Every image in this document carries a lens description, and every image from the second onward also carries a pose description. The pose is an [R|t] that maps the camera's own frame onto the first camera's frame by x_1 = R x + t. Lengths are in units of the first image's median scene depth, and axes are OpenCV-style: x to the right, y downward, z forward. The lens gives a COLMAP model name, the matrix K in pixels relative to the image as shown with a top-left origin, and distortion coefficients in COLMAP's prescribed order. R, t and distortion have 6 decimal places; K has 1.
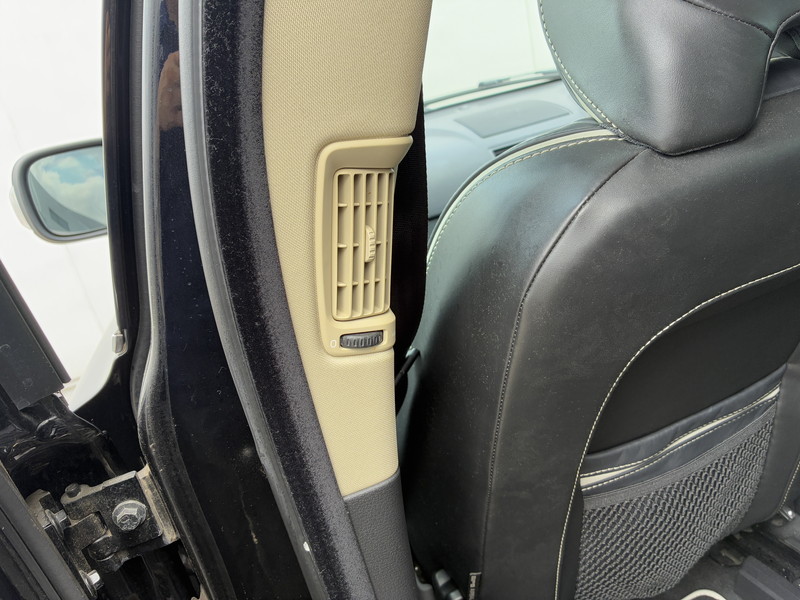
lens RADIAL K [[638.8, 0, 412.4], [0, 638.8, 299.2], [0, 0, 1]] dist [0.096597, -0.139628]
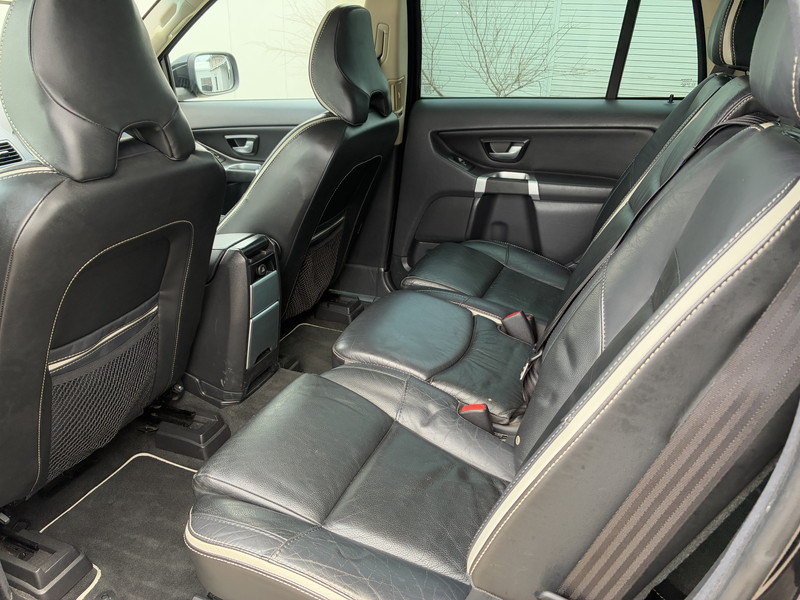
lens RADIAL K [[638.8, 0, 412.4], [0, 638.8, 299.2], [0, 0, 1]] dist [0.096597, -0.139628]
pose [[0.677782, -0.083261, 0.730534, -0.450849], [0.104694, 0.994373, 0.016198, 0.241616], [-0.727771, 0.065504, 0.682685, -1.217718]]
